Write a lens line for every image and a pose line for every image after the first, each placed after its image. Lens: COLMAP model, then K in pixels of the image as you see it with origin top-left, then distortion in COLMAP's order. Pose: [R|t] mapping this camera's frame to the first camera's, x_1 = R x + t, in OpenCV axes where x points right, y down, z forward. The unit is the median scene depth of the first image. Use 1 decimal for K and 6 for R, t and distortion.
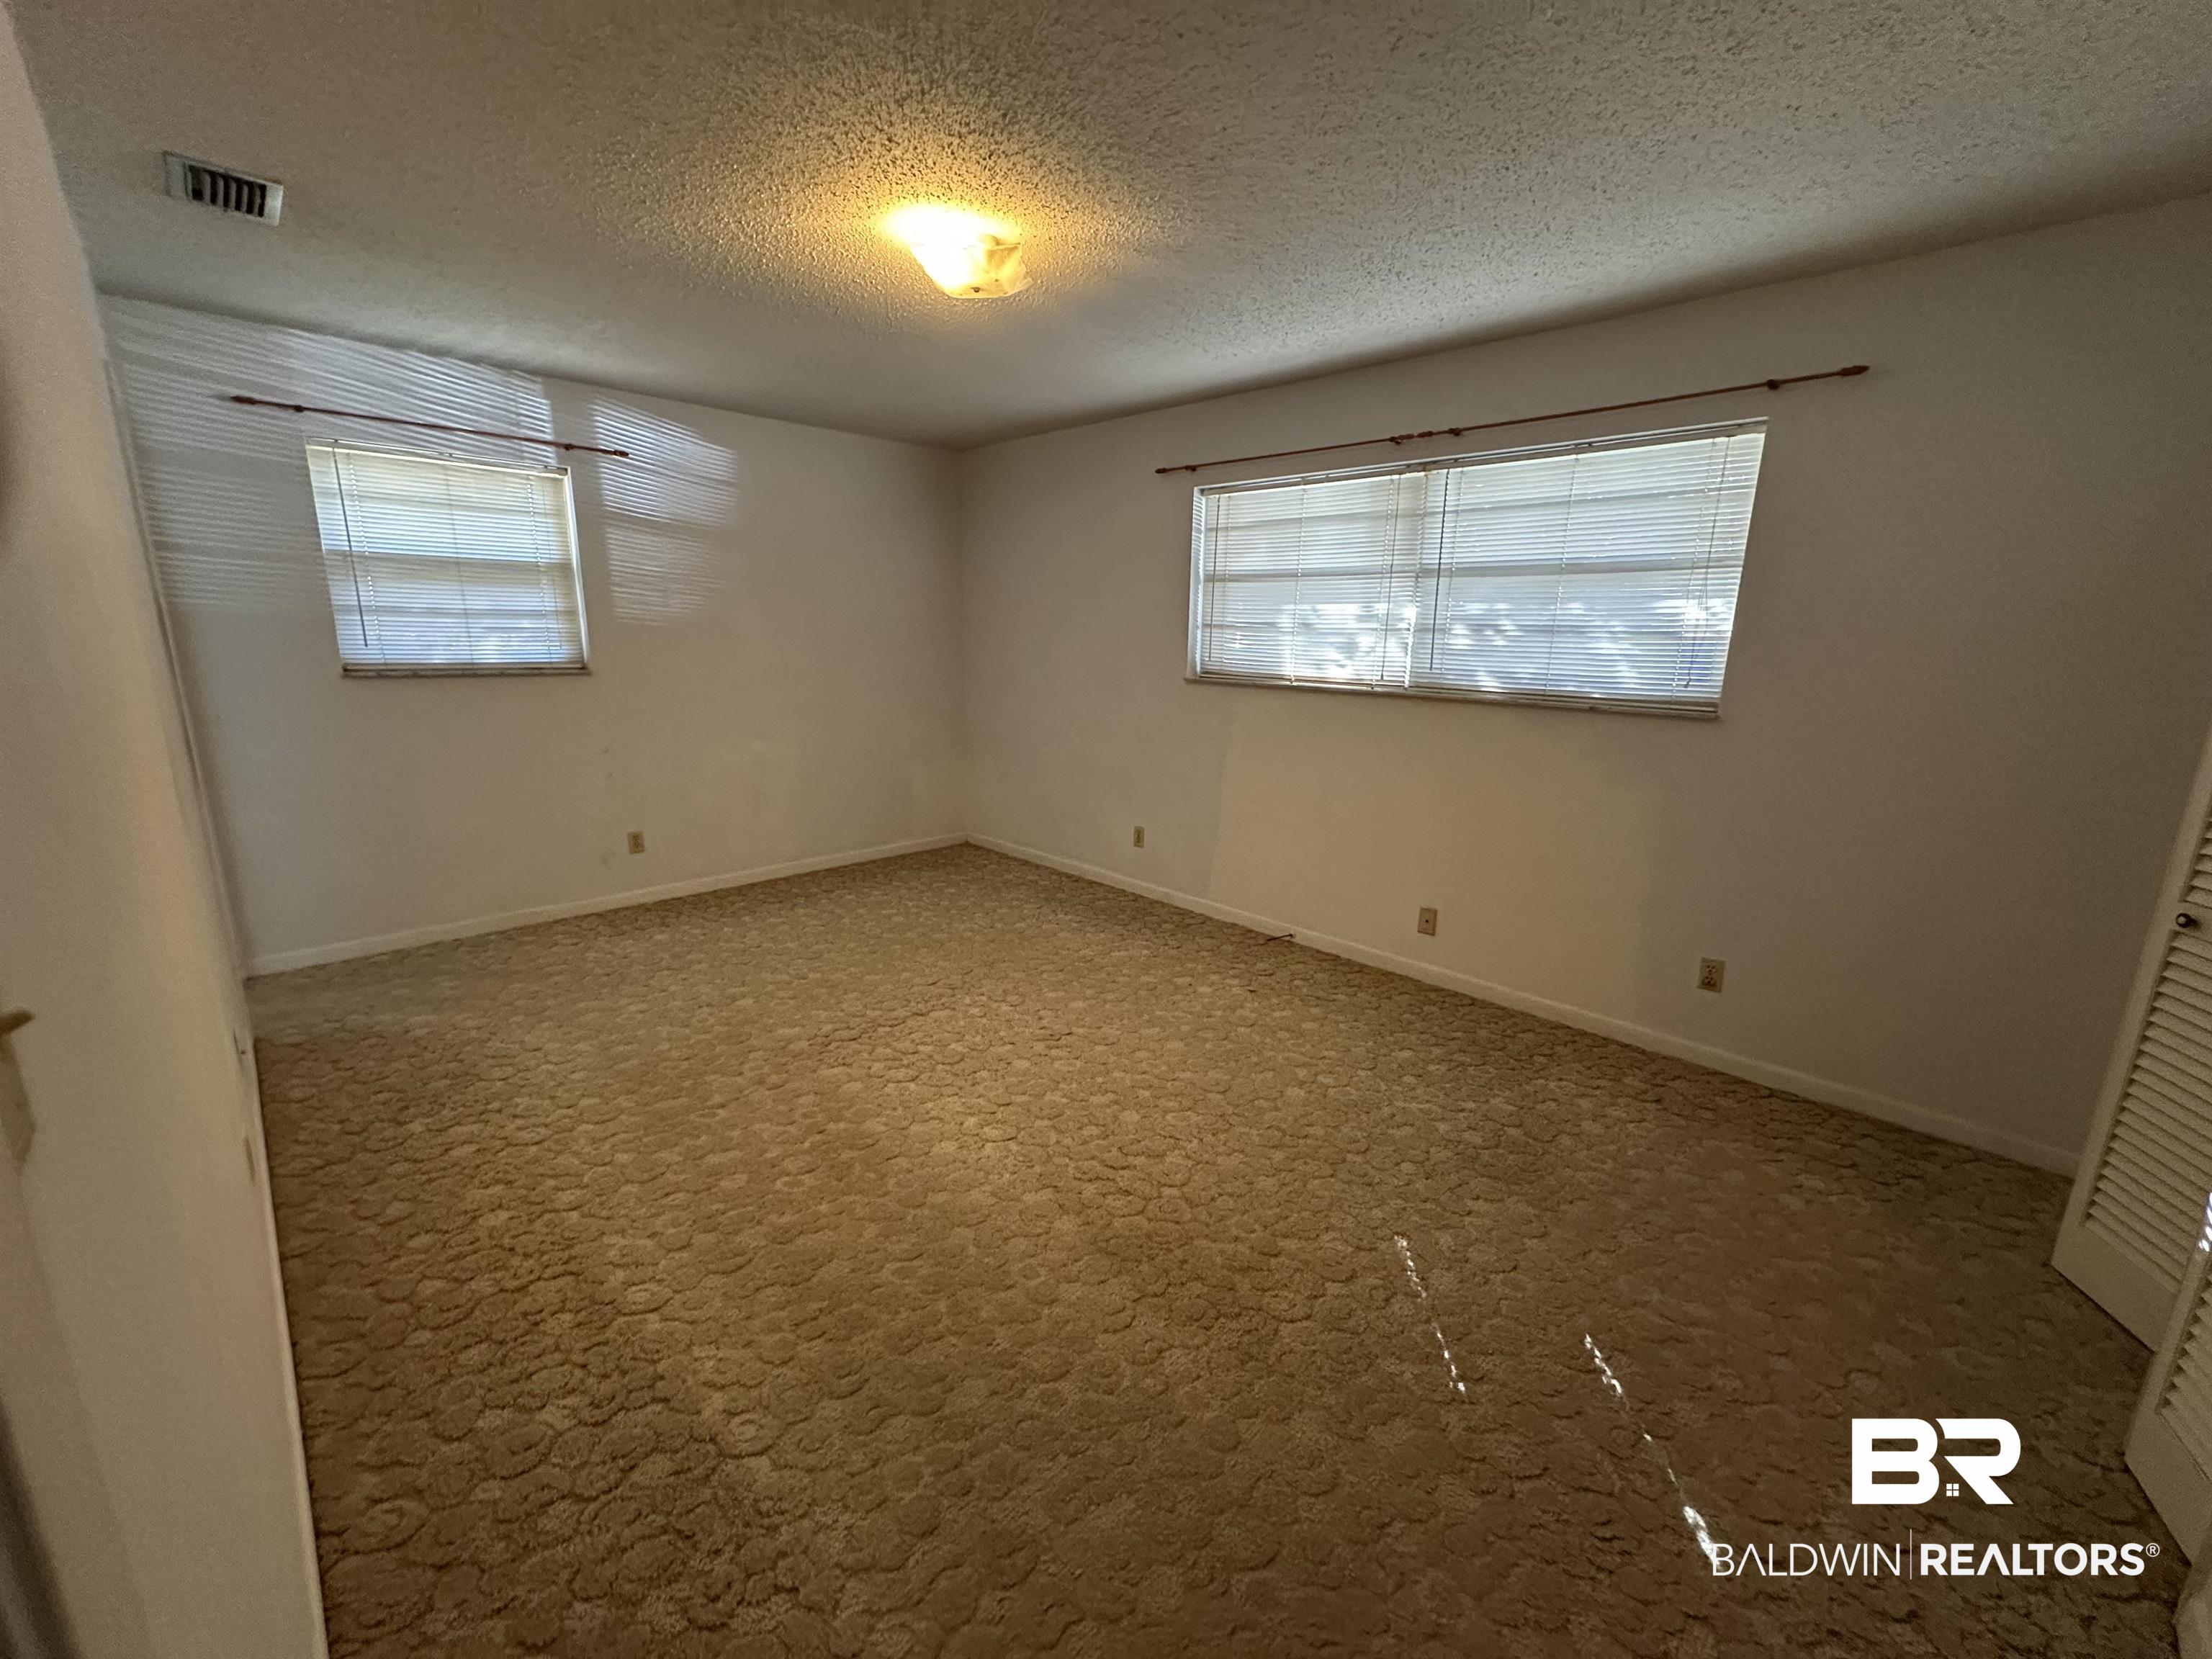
lens RADIAL K [[889.0, 0, 1115.7], [0, 889.0, 834.0], [0, 0, 1]] dist [-0.003919, 0.001681]
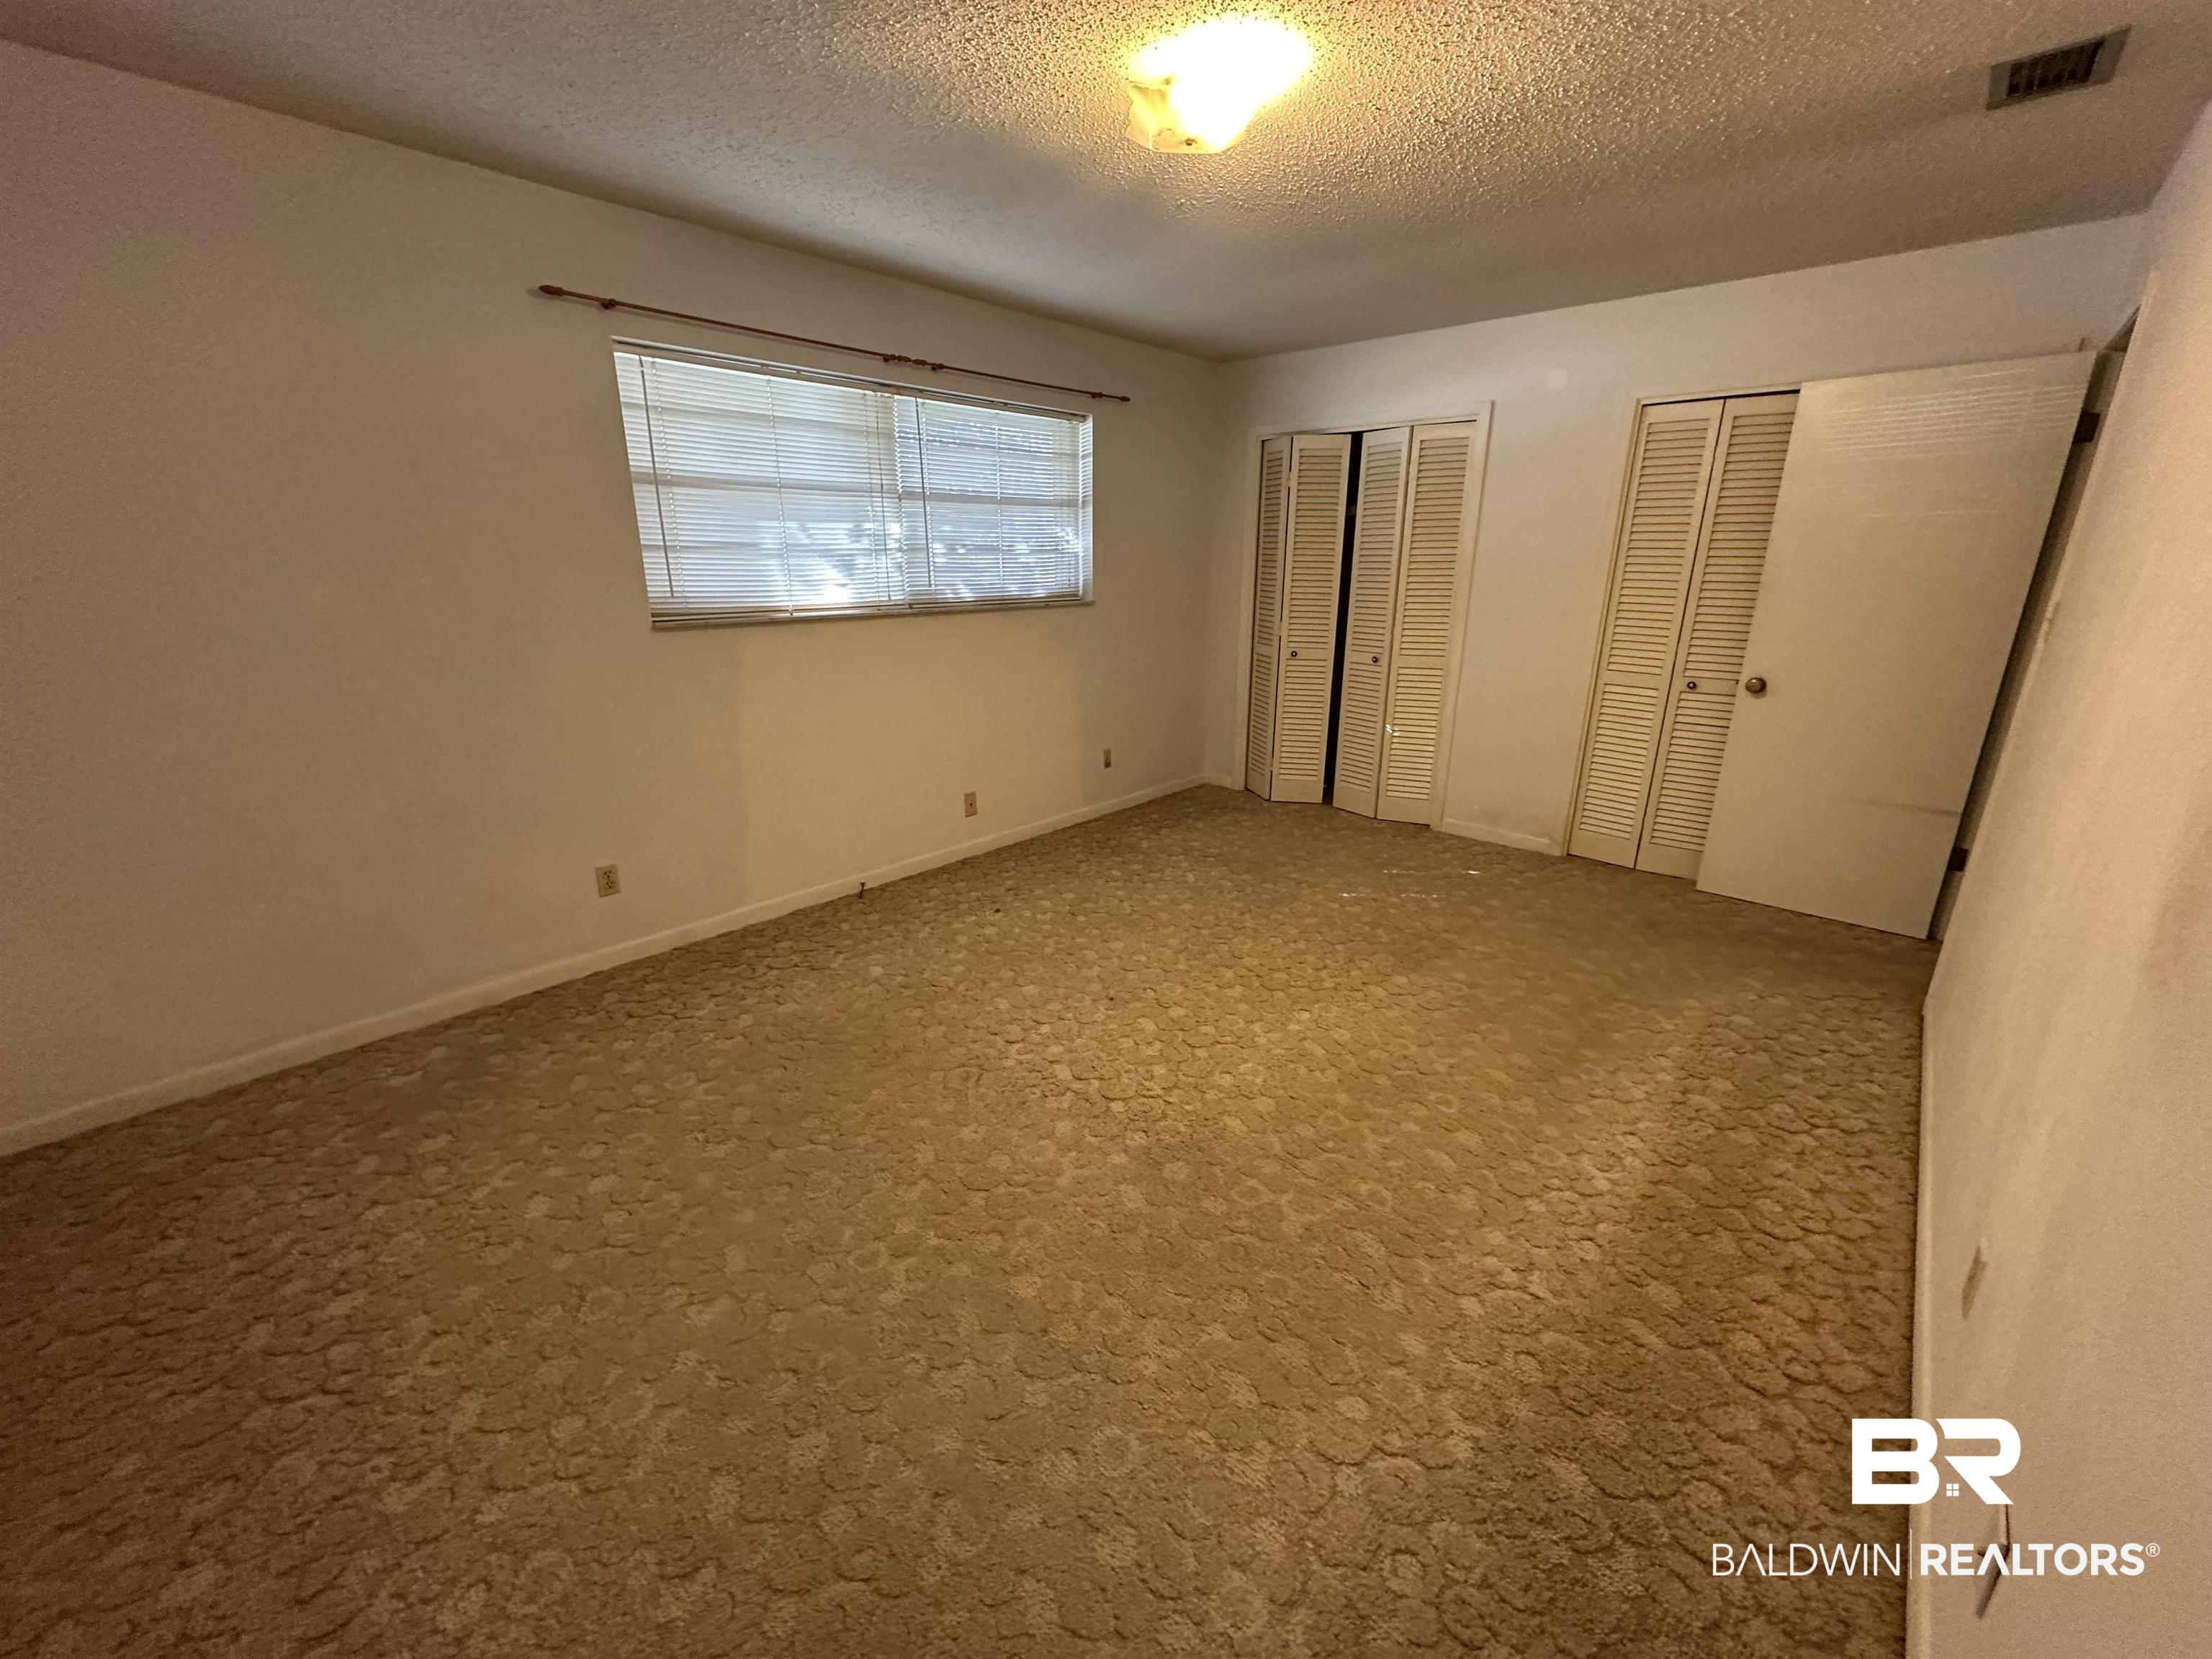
lens RADIAL K [[889.0, 0, 1115.1], [0, 889.0, 825.7], [0, 0, 1]] dist [-0.003919, 0.001681]
pose [[-0.054989, -0.314519, 0.947657, -0.775939], [0.221410, 0.921624, 0.318727, -0.206242], [-0.973629, 0.227347, 0.018958, 0.803784]]
